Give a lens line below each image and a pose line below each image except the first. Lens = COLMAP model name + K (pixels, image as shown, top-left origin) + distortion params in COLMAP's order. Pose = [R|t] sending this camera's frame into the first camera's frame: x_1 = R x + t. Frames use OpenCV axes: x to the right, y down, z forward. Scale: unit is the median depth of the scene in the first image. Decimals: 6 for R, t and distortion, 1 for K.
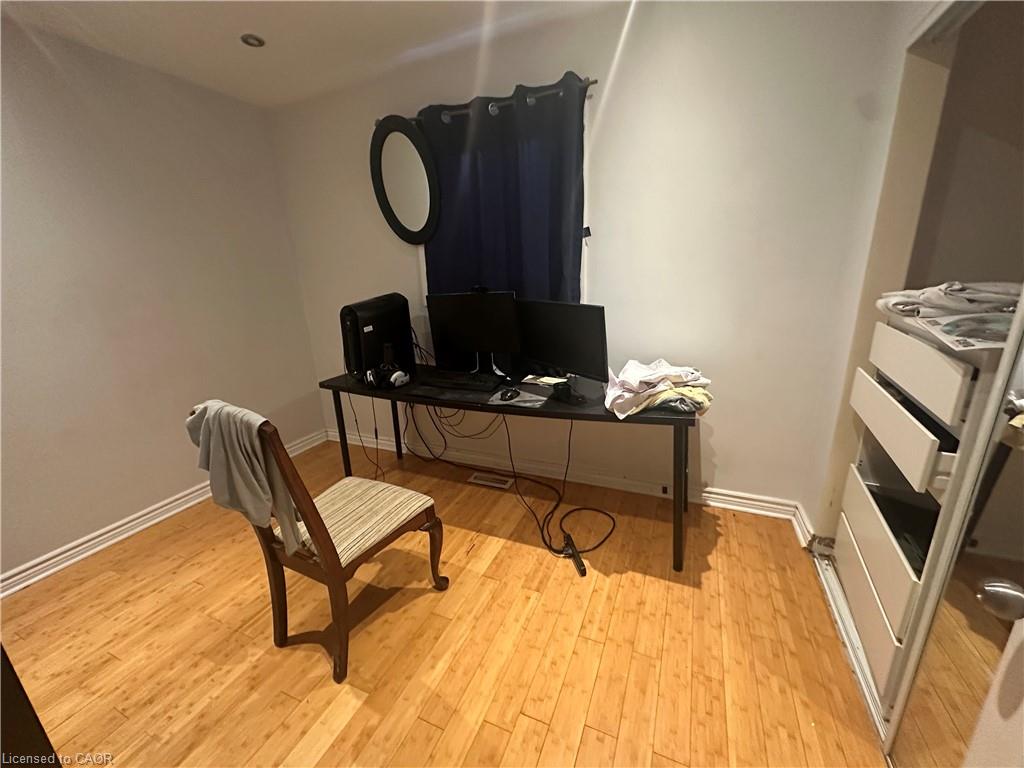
lens RADIAL K [[407.5, 0, 511.4], [0, 407.5, 385.9], [0, 0, 1]] dist [-0.001431, 0.000443]
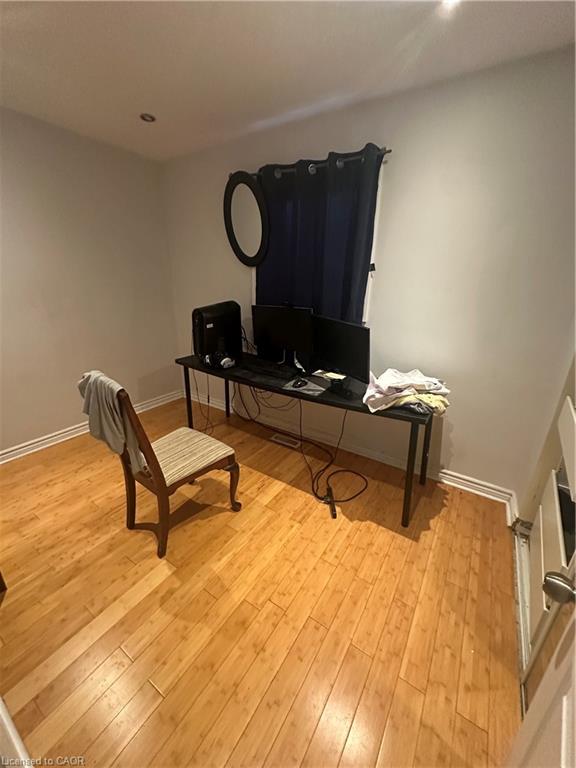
lens RADIAL K [[305.6, 0, 288.0], [0, 305.6, 384.0], [0, 0, 1]] dist [-0.001431, 0.000443]
pose [[0.984655, 0.112876, -0.133091, 0.106555], [-0.104912, 0.992327, 0.065430, -0.045690], [0.139455, -0.050463, 0.988942, -0.042210]]
